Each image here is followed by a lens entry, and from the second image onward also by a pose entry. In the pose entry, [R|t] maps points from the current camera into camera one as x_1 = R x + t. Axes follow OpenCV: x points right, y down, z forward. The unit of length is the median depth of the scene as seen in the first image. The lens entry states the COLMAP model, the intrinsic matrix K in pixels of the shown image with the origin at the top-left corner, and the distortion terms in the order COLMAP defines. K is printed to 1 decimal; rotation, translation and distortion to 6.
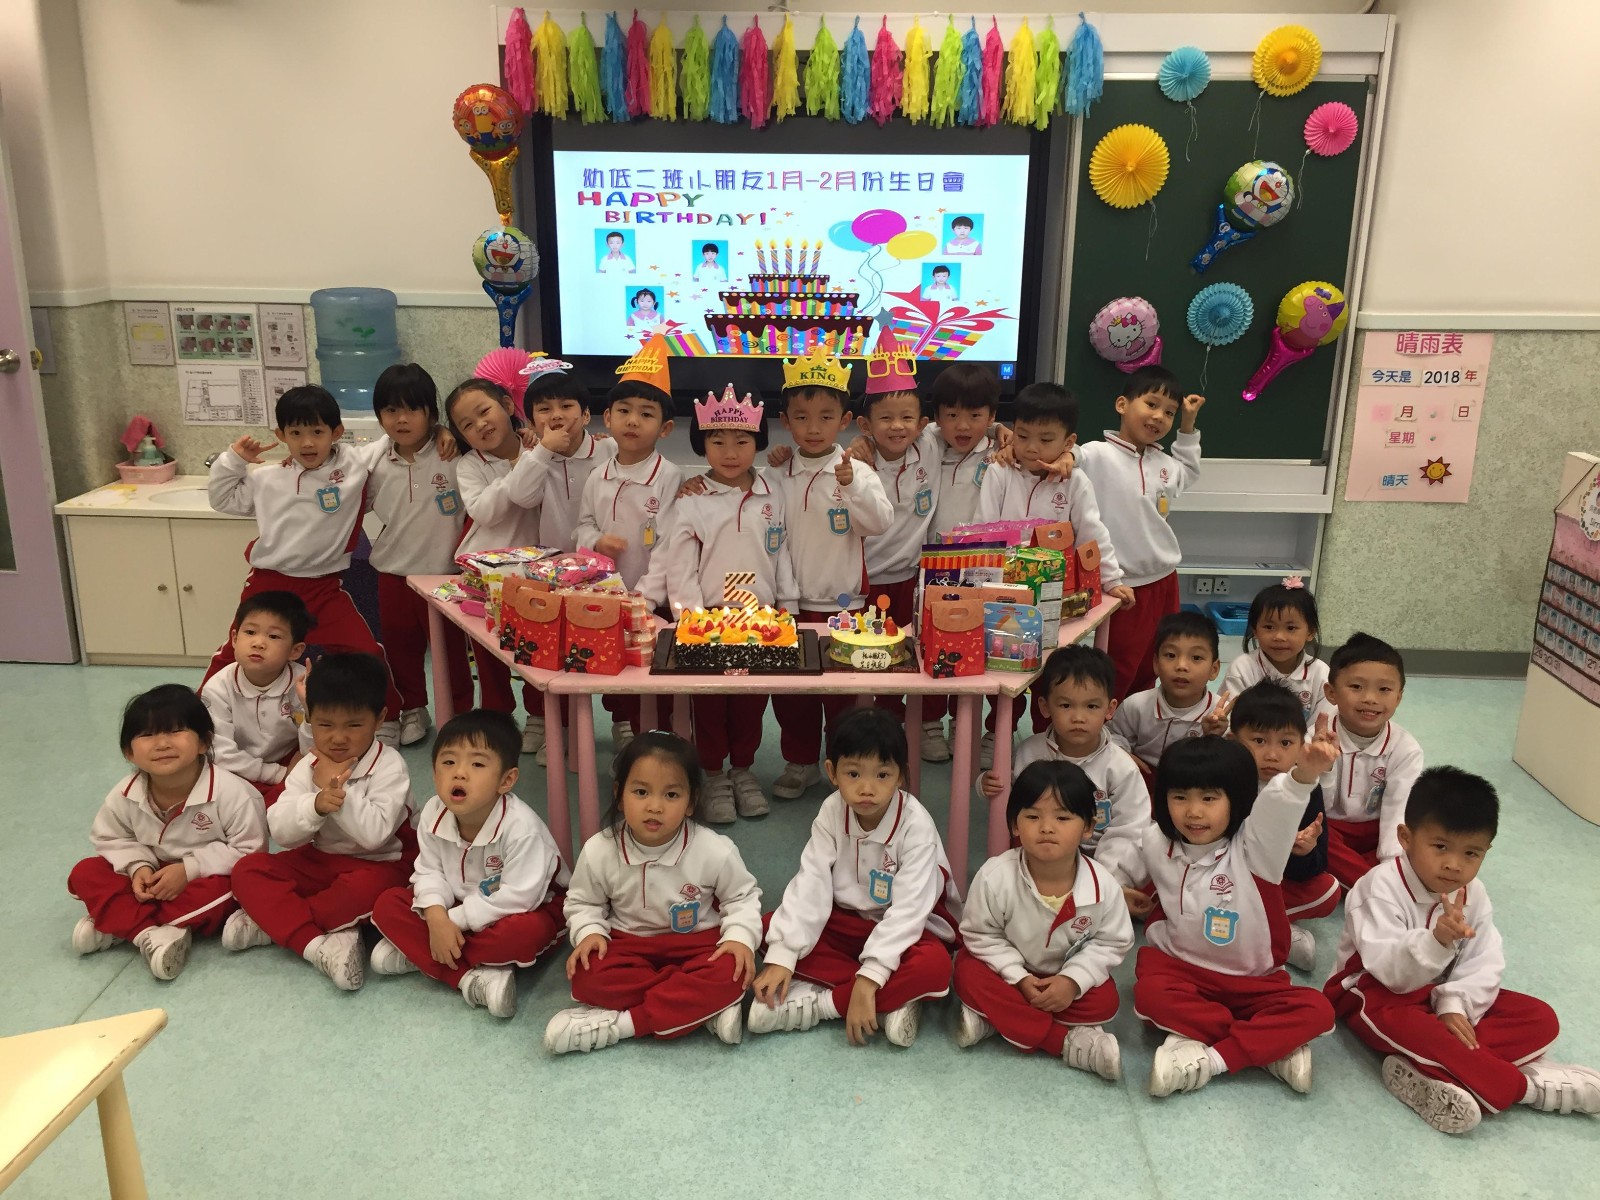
lens RADIAL K [[1366.7, 0, 801.3], [0, 1366.7, 595.7], [0, 0, 1]] dist [0.038838, -0.016867]
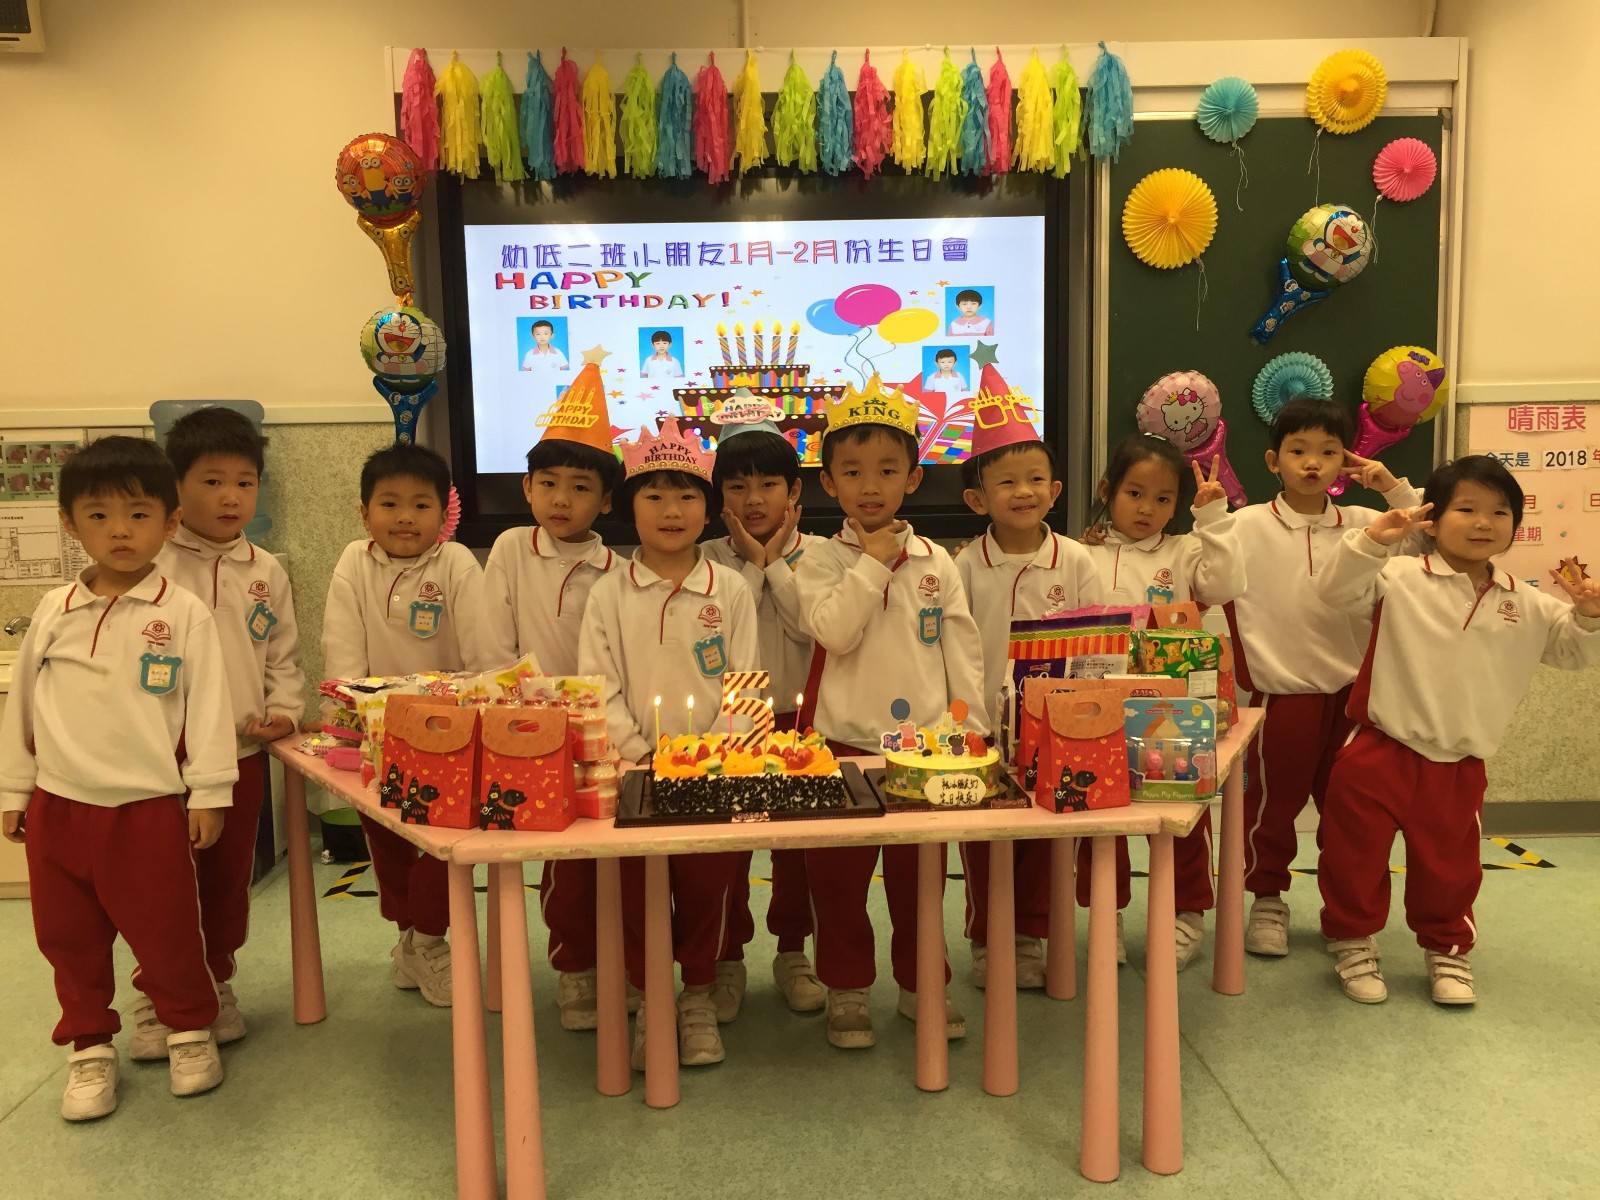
lens RADIAL K [[1366.7, 0, 797.9], [0, 1366.7, 607.1], [0, 0, 1]] dist [0.038838, -0.016867]
pose [[0.997653, -0.037324, 0.057409, -0.040586], [0.046641, 0.984227, -0.170652, 0.048031], [-0.050134, 0.172929, 0.983658, 0.242338]]
